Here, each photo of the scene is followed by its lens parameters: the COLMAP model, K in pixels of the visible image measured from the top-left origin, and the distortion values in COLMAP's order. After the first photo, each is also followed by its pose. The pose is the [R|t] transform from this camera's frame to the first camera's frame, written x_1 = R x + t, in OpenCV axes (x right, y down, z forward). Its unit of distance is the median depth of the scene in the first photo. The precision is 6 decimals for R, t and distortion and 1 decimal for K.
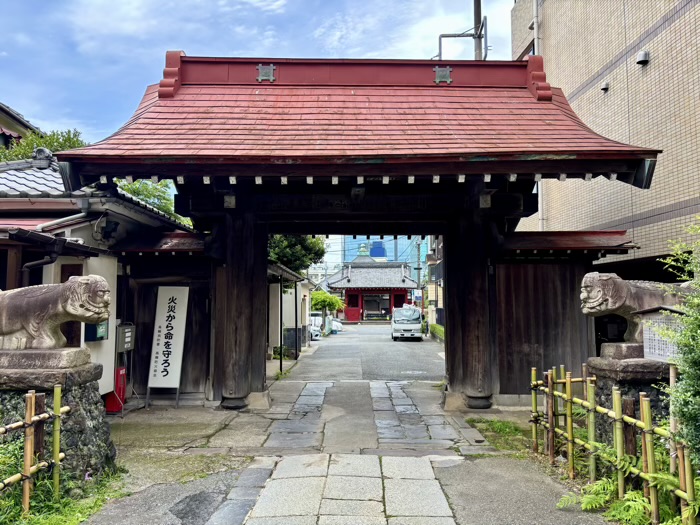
lens RADIAL K [[543.4, 0, 350.0], [0, 543.4, 262.5], [0, 0, 1]] dist [0.012296, -0.004530]
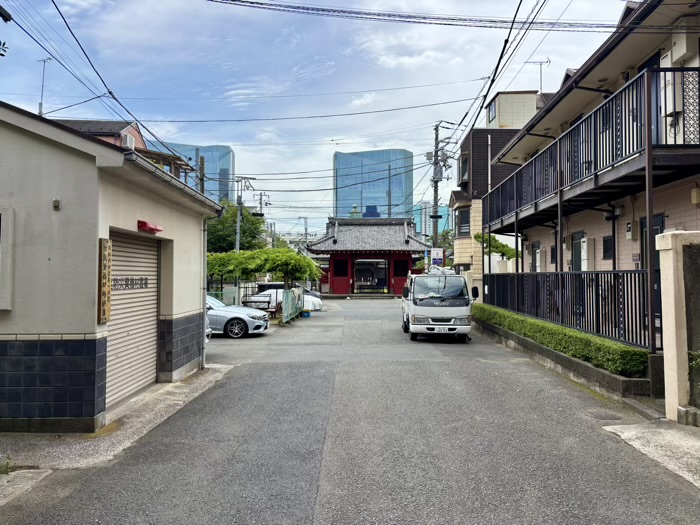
lens RADIAL K [[543.4, 0, 350.0], [0, 543.4, 262.5], [0, 0, 1]] dist [0.012296, -0.004530]
pose [[0.999912, 0.002248, 0.013059, 0.012528], [-0.002934, 0.998605, 0.052711, 0.031668], [-0.012923, -0.052745, 0.998524, 0.334932]]
